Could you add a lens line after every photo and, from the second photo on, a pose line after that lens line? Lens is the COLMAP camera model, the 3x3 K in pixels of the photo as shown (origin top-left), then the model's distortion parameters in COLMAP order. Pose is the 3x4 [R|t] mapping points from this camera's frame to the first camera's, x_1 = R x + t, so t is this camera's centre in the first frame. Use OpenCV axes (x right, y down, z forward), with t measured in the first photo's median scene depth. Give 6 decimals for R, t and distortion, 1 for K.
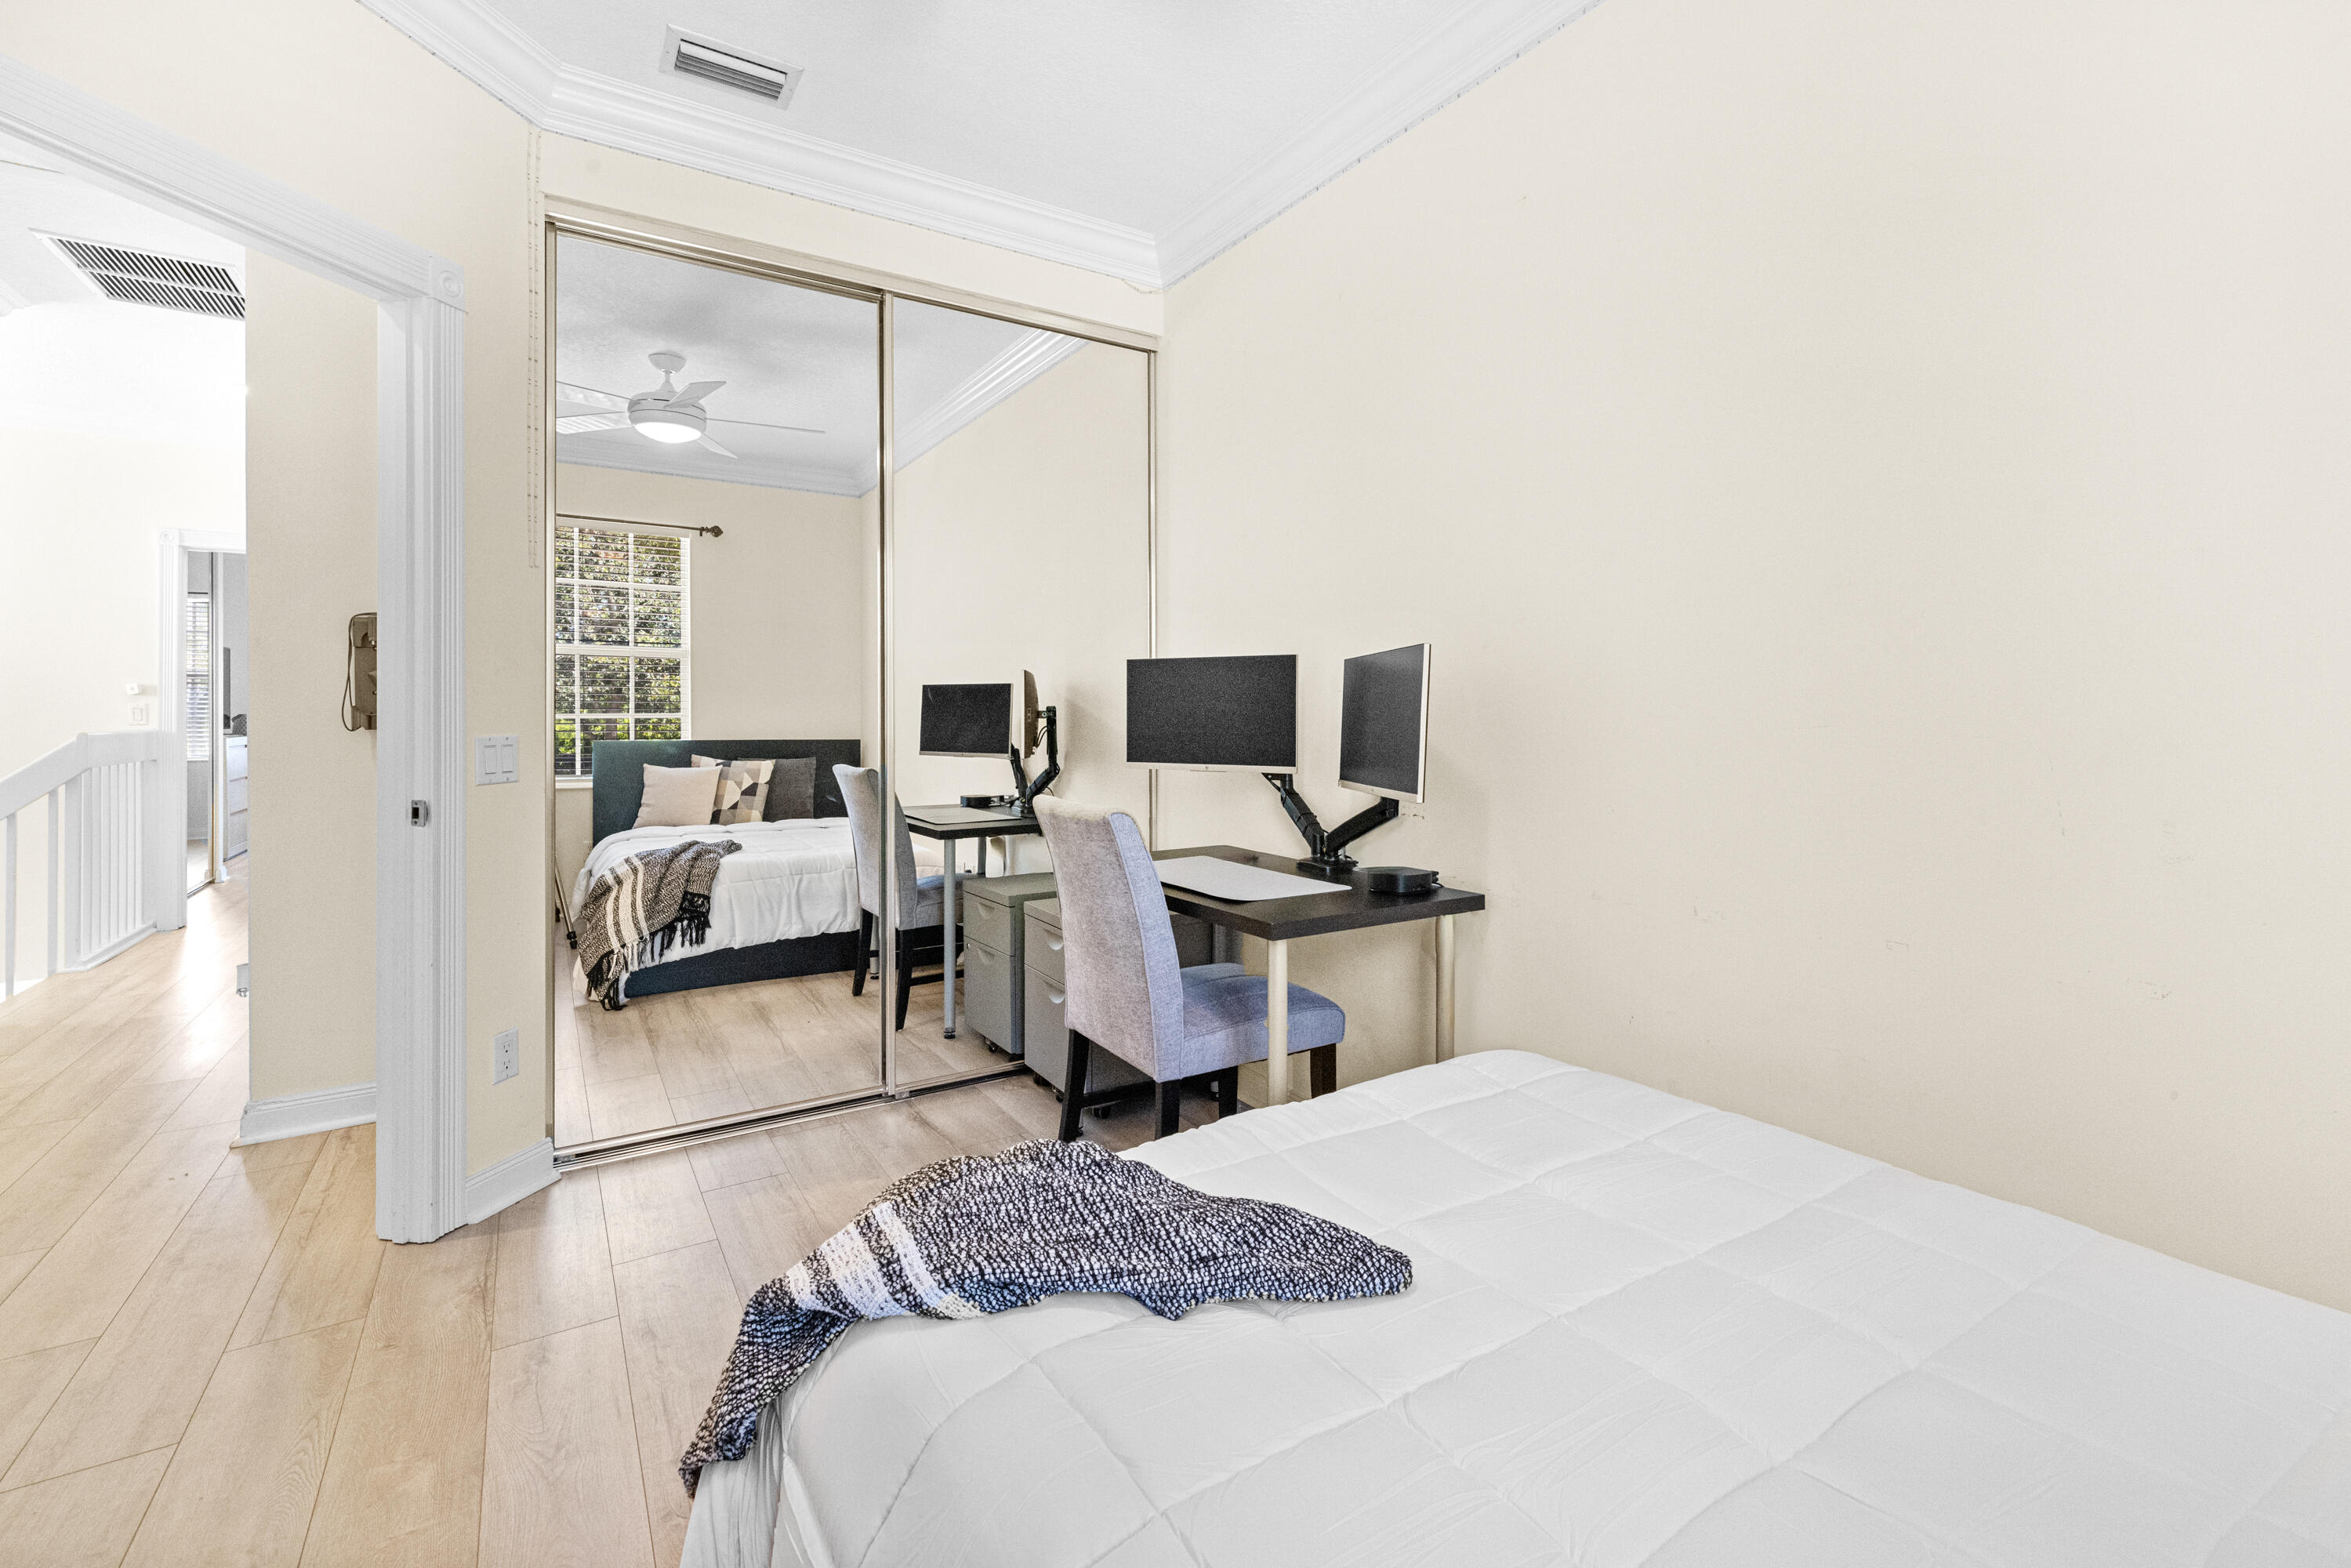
lens RADIAL K [[996.5, 0, 1140.6], [0, 996.5, 716.1], [0, 0, 1]] dist [0.002245, 0.000152]
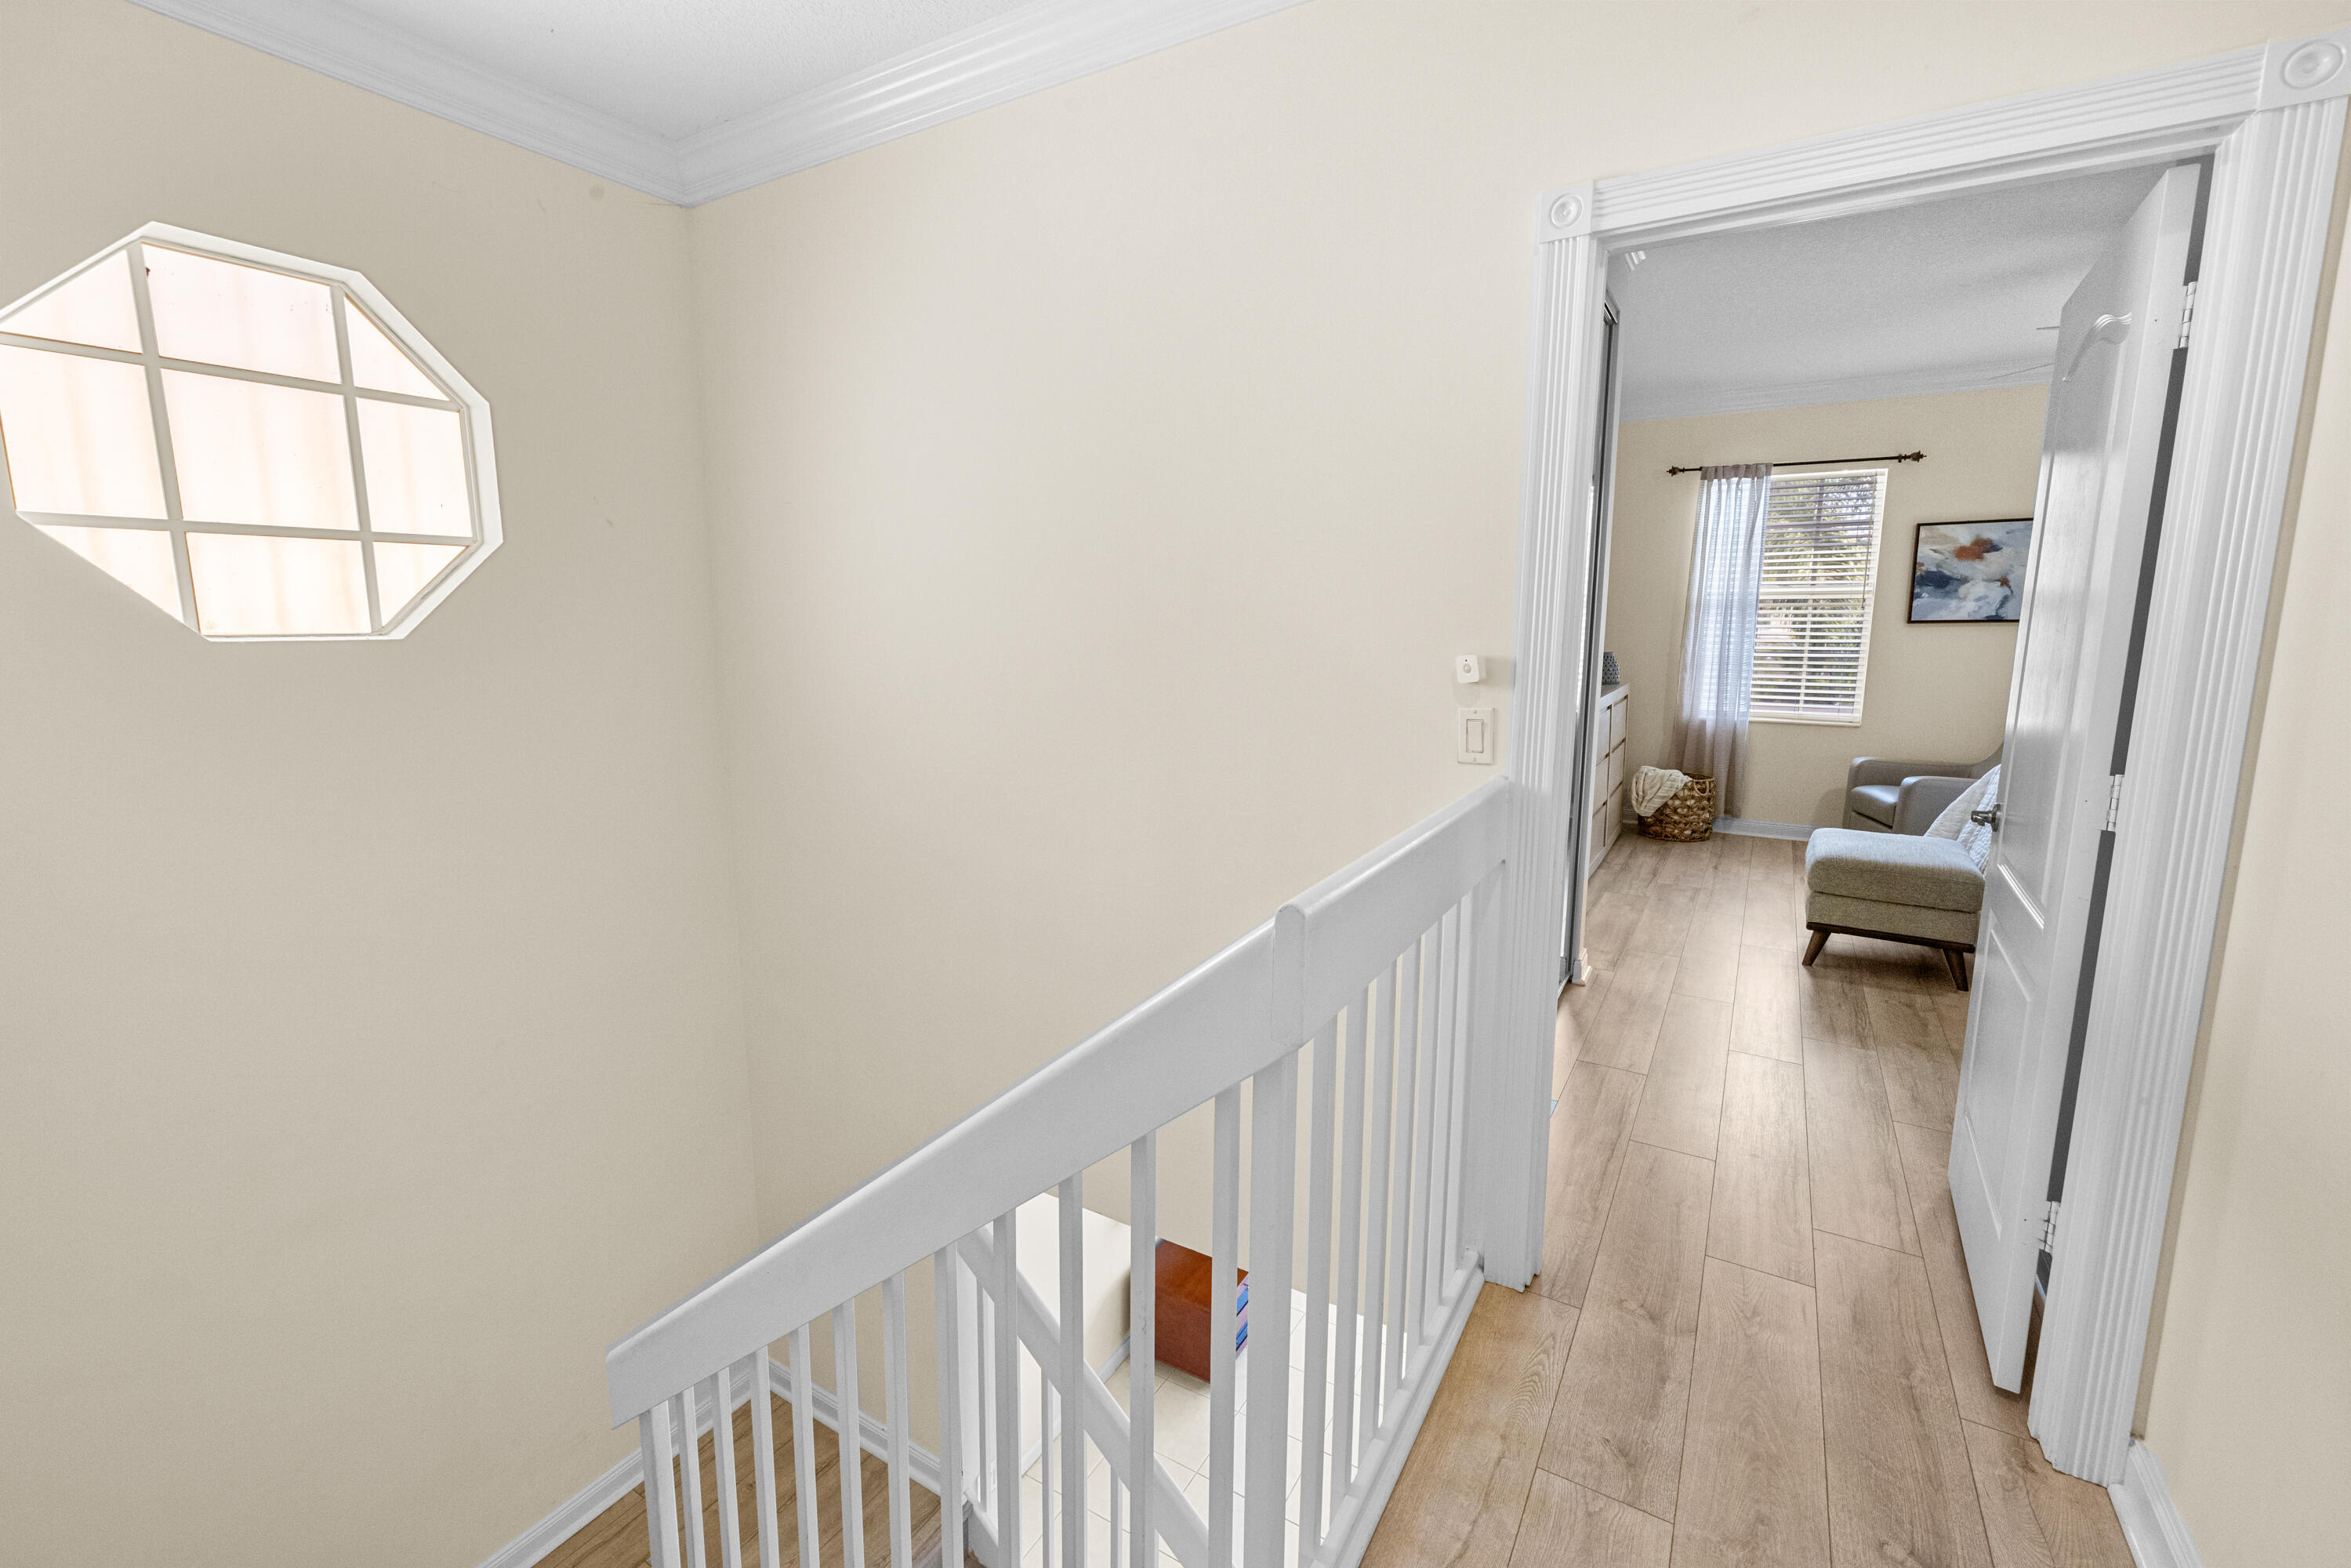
lens RADIAL K [[996.5, 0, 1174.0], [0, 996.5, 763.7], [0, 0, 1]] dist [0.002245, 0.000152]
pose [[0.456625, 0.130818, -0.879989, -0.722255], [-0.001794, 0.989263, 0.146132, -0.046189], [0.889657, -0.065149, 0.451957, 0.726770]]
